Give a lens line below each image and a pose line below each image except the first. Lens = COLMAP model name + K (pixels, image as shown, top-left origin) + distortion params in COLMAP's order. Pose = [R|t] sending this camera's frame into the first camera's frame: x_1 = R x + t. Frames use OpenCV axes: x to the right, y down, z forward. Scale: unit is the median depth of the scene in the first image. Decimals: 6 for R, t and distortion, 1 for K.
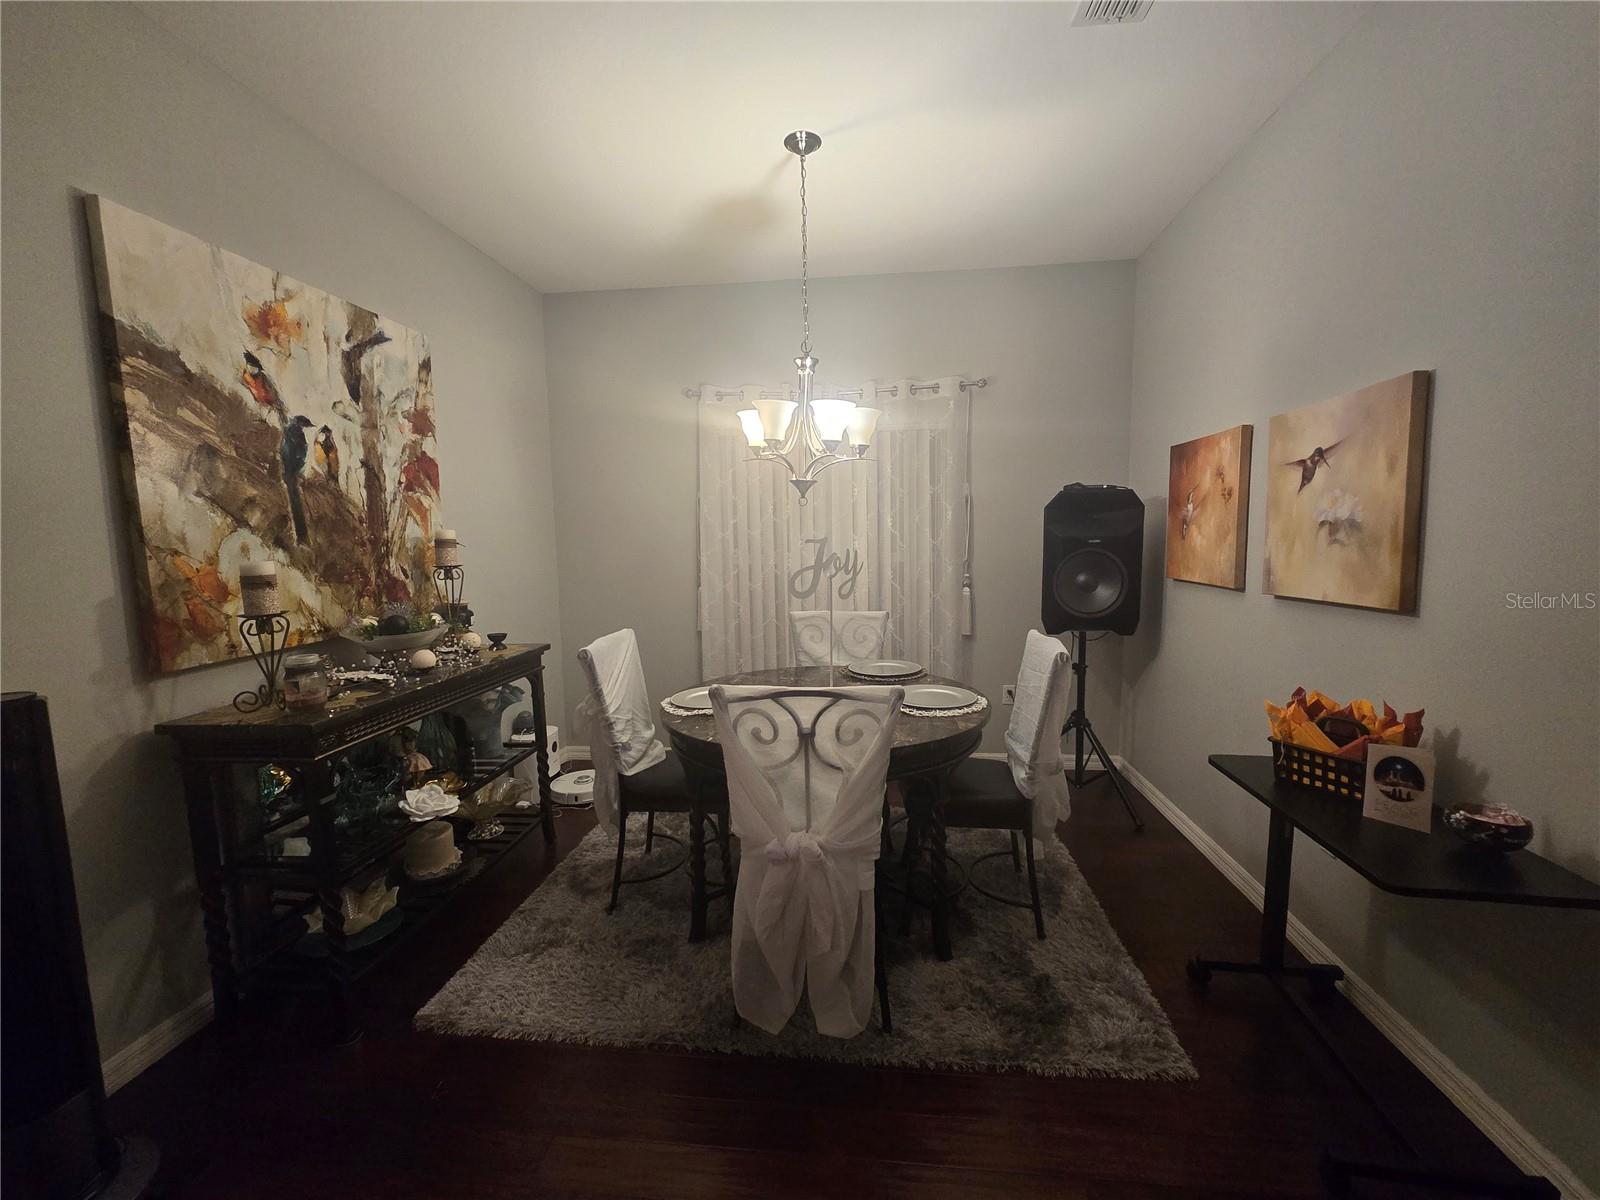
lens RADIAL K [[646.9, 0, 814.6], [0, 646.9, 602.6], [0, 0, 1]] dist [-0.004055, 0.000498]
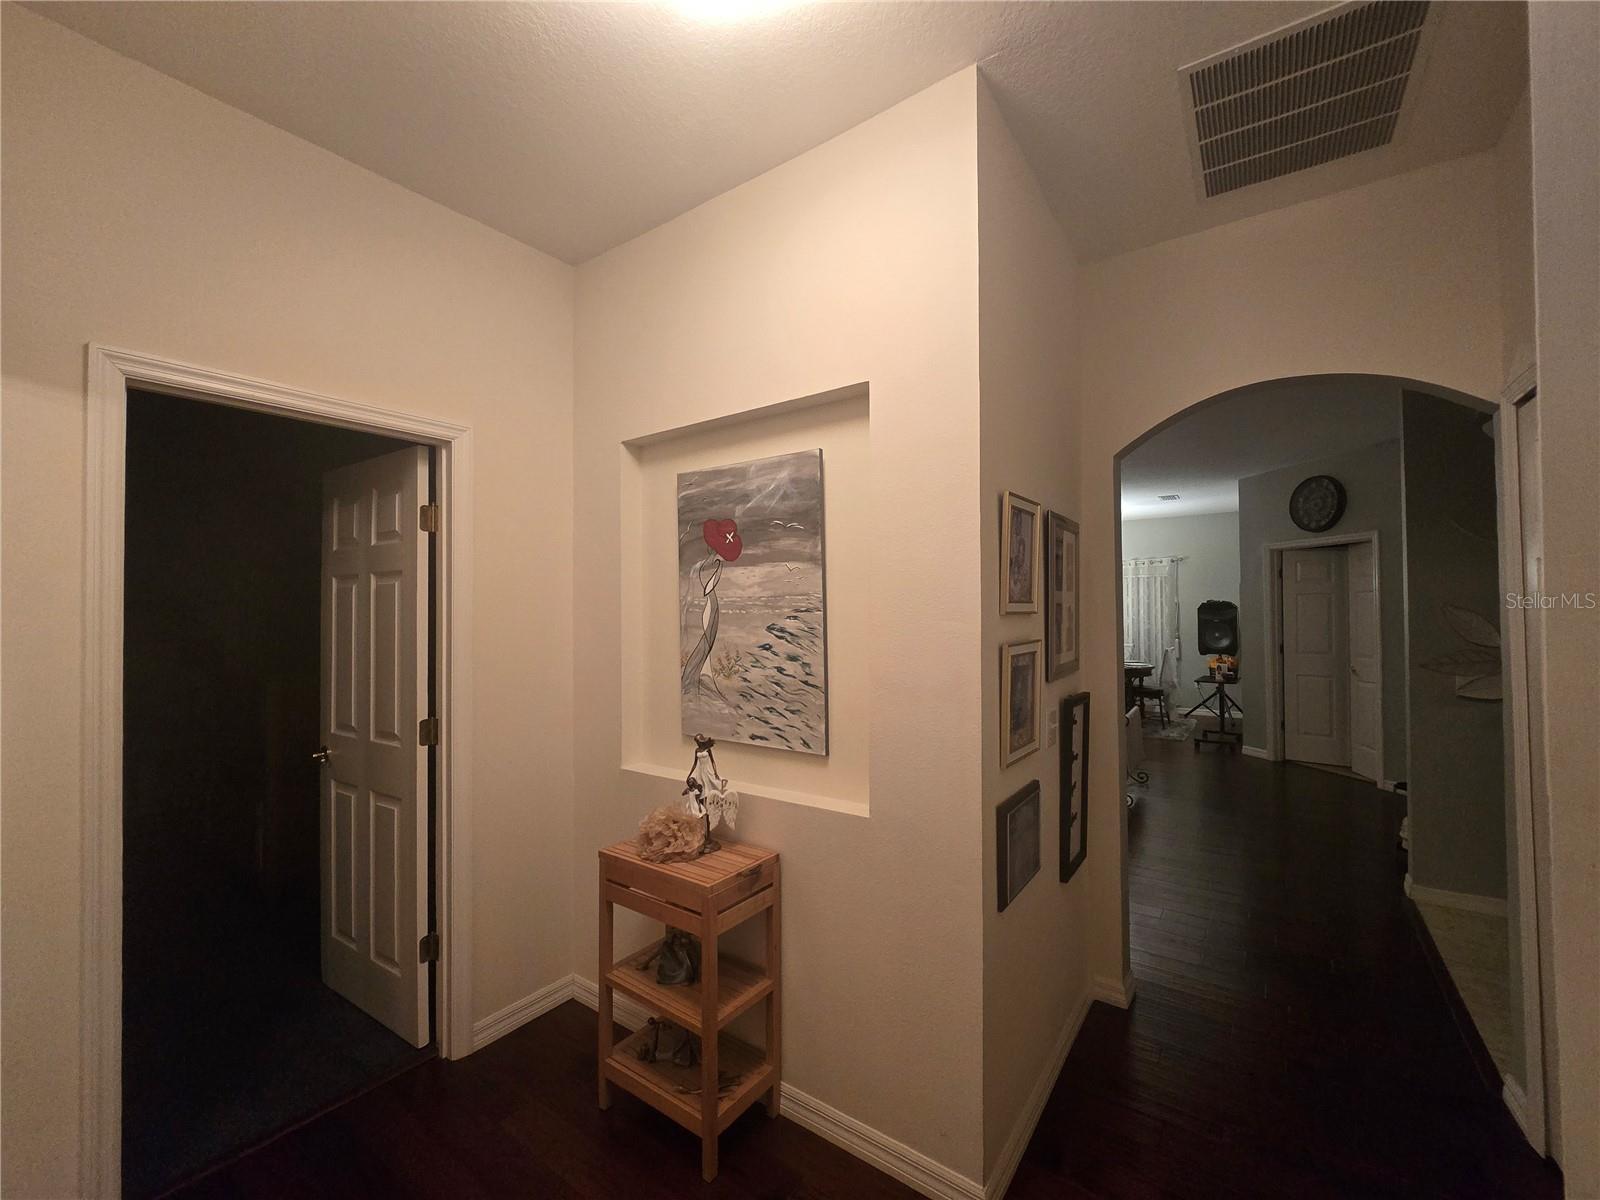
lens RADIAL K [[646.9, 0, 797.1], [0, 646.9, 606.6], [0, 0, 1]] dist [-0.004055, 0.000498]
pose [[0.849865, 0.005495, -0.526972, 0.501807], [-0.062407, 0.993959, -0.090280, 0.279973], [0.523293, 0.109613, 0.845074, -3.121948]]
